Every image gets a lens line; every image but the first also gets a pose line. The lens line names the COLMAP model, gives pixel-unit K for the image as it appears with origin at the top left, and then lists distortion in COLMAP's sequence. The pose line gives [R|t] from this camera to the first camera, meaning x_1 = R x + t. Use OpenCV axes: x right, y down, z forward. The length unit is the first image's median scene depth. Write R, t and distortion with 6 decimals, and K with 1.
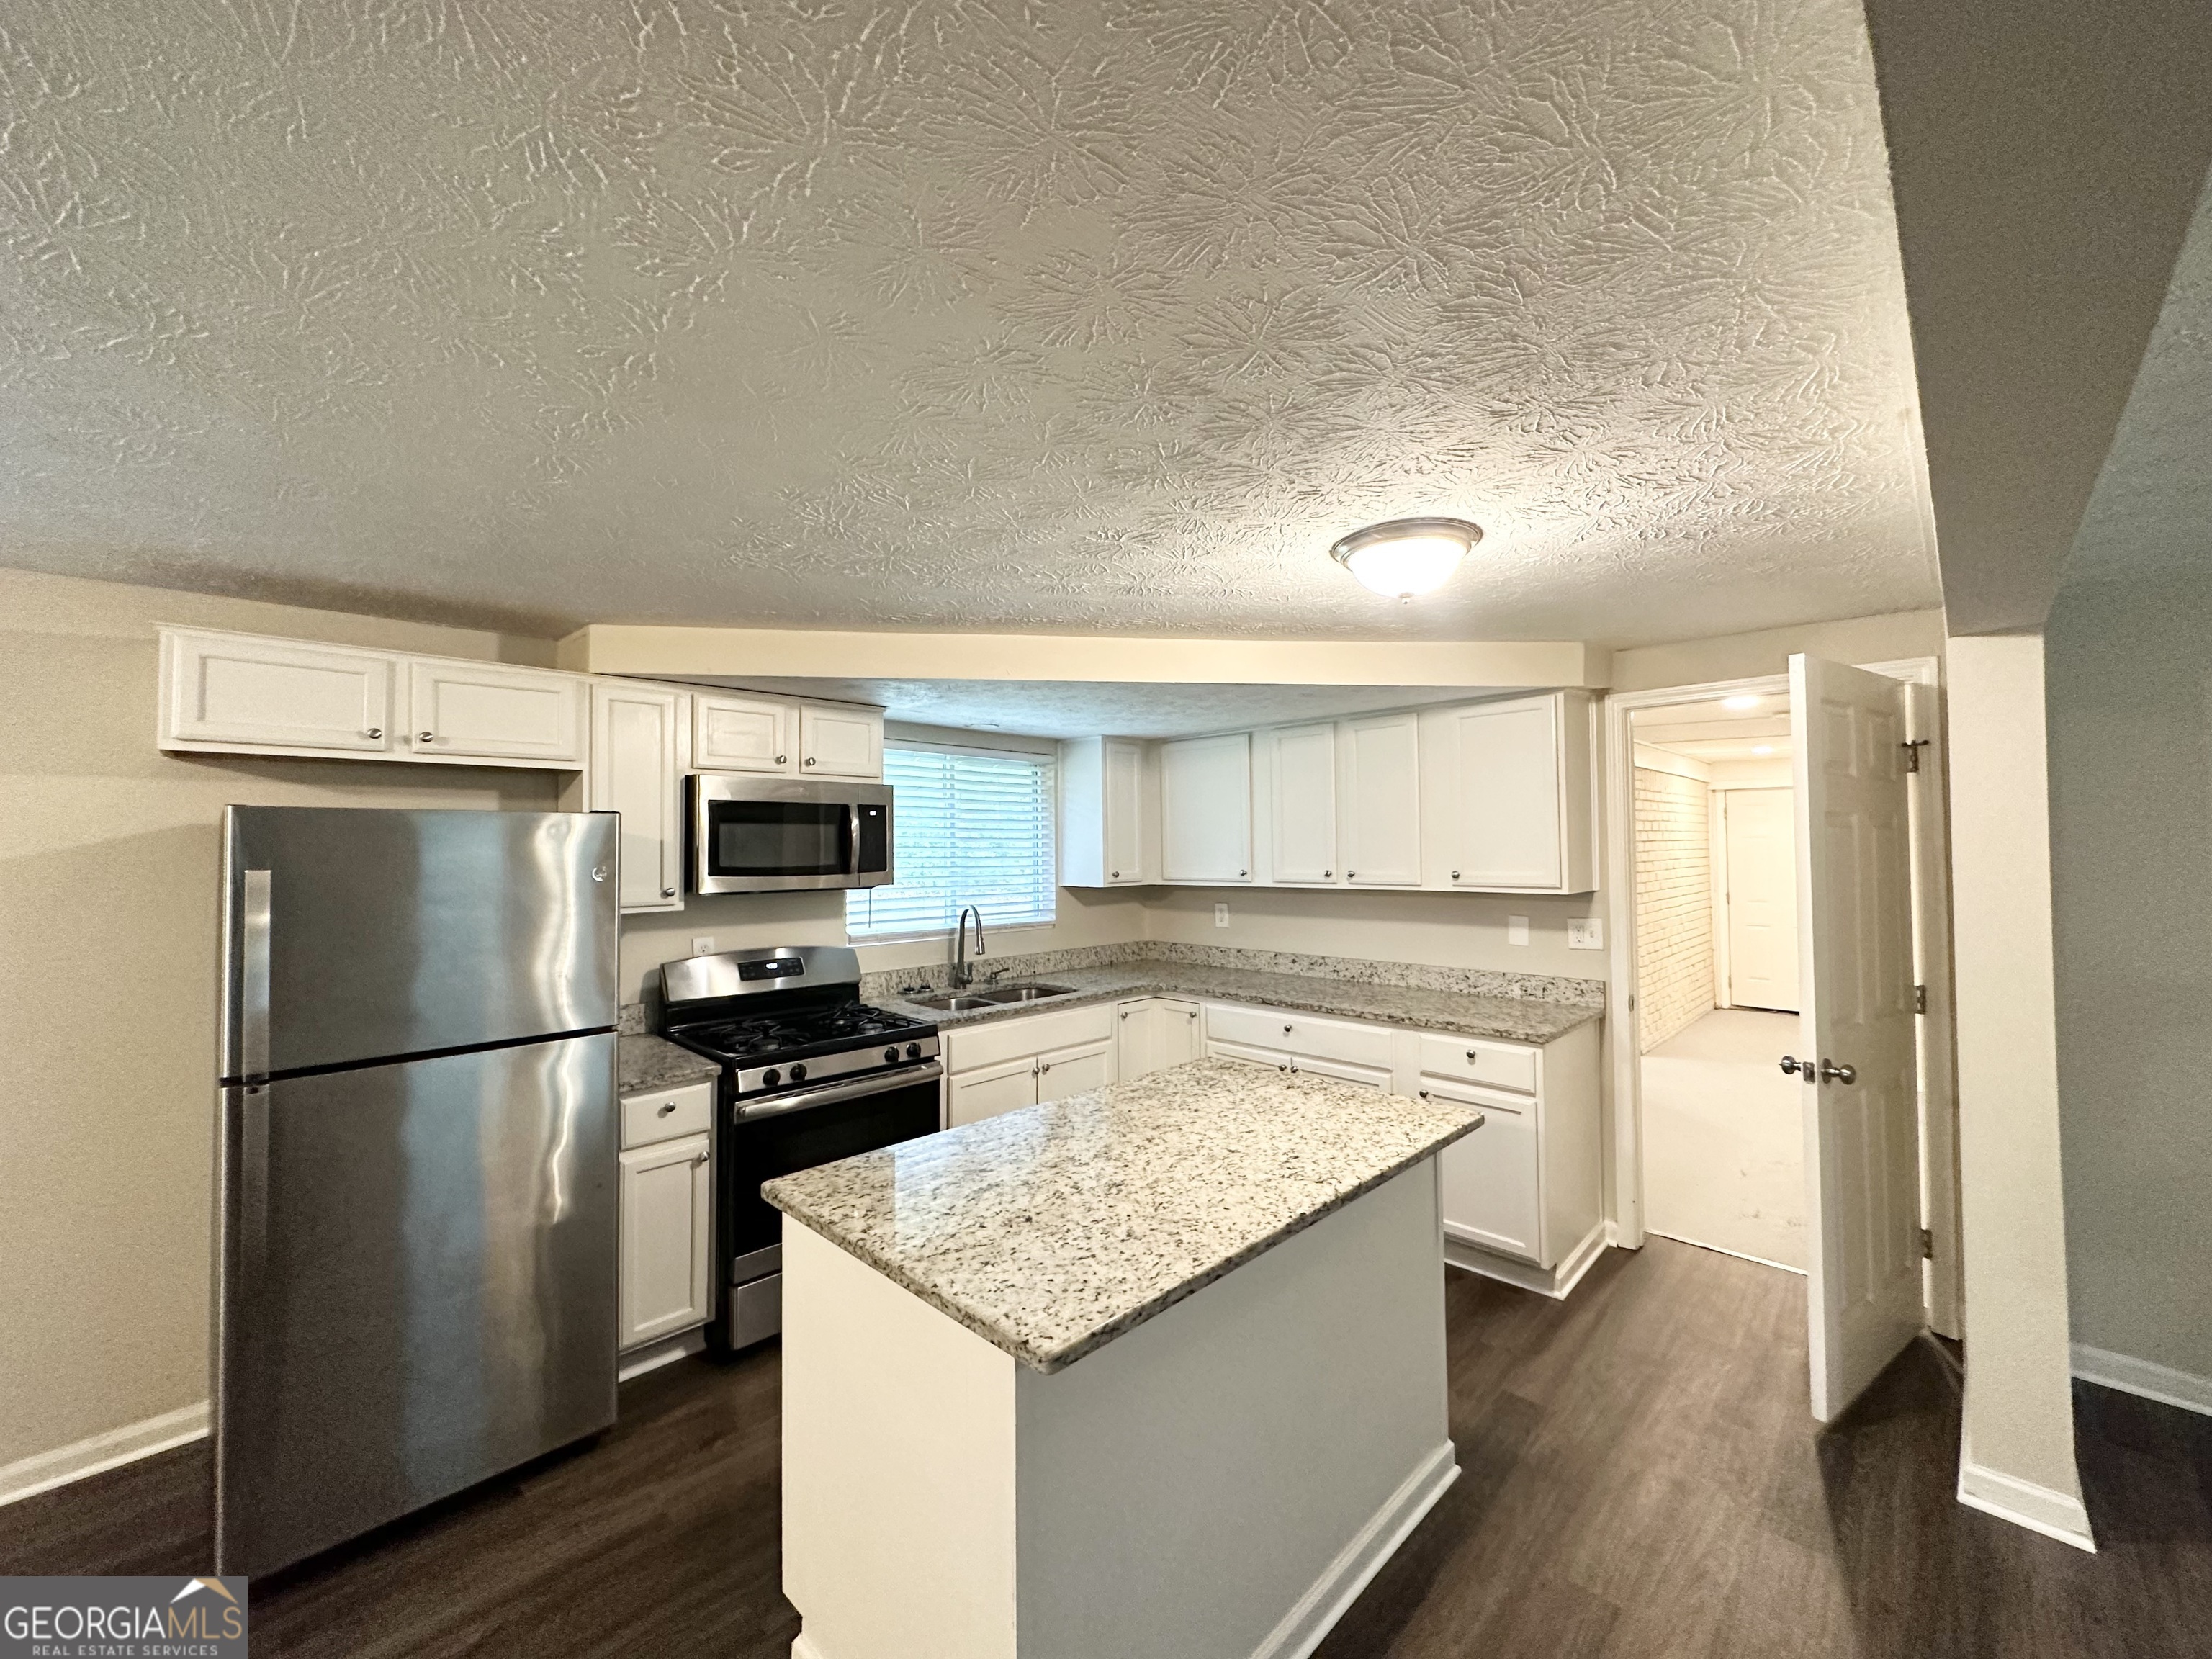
lens RADIAL K [[879.9, 0, 1106.0], [0, 879.9, 829.5], [0, 0, 1]] dist [-0.001185, -0.000136]
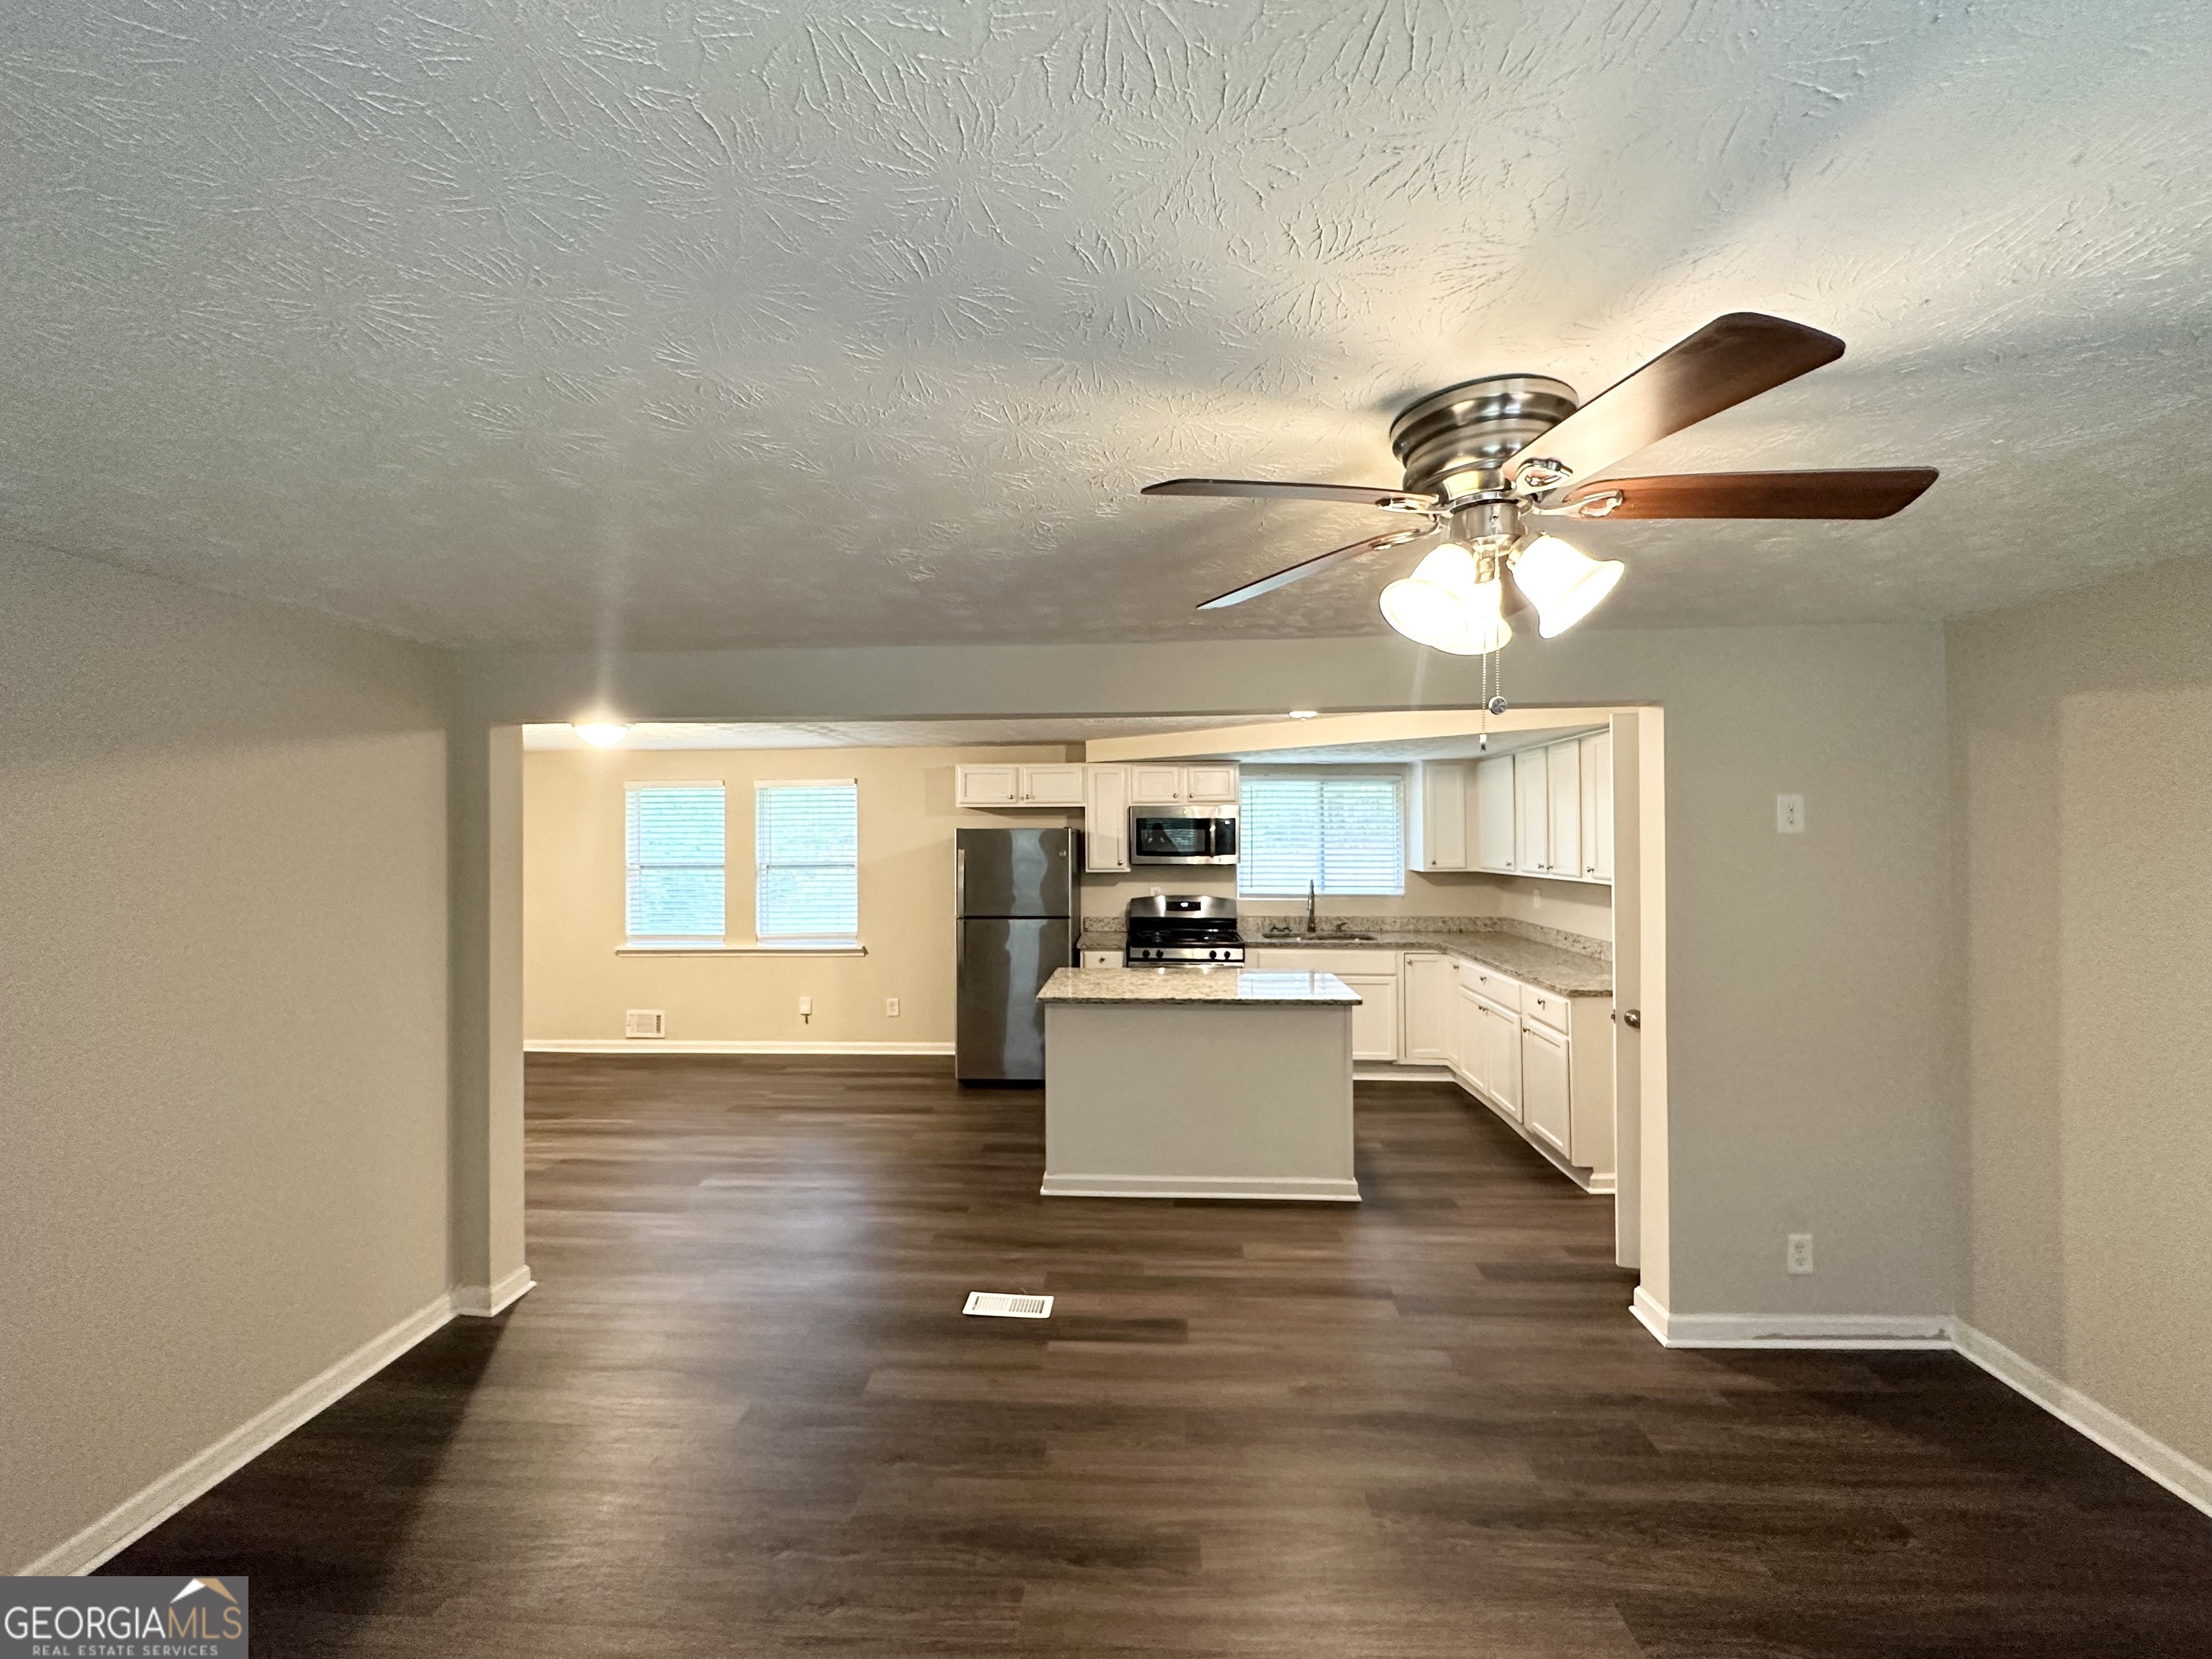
lens RADIAL K [[879.9, 0, 1106.0], [0, 879.9, 829.5], [0, 0, 1]] dist [-0.001185, -0.000136]
pose [[0.665758, 0.002569, -0.746163, 0.781661], [0.013491, 0.999789, 0.015480, -0.030575], [0.746046, -0.020373, 0.665583, -0.312233]]
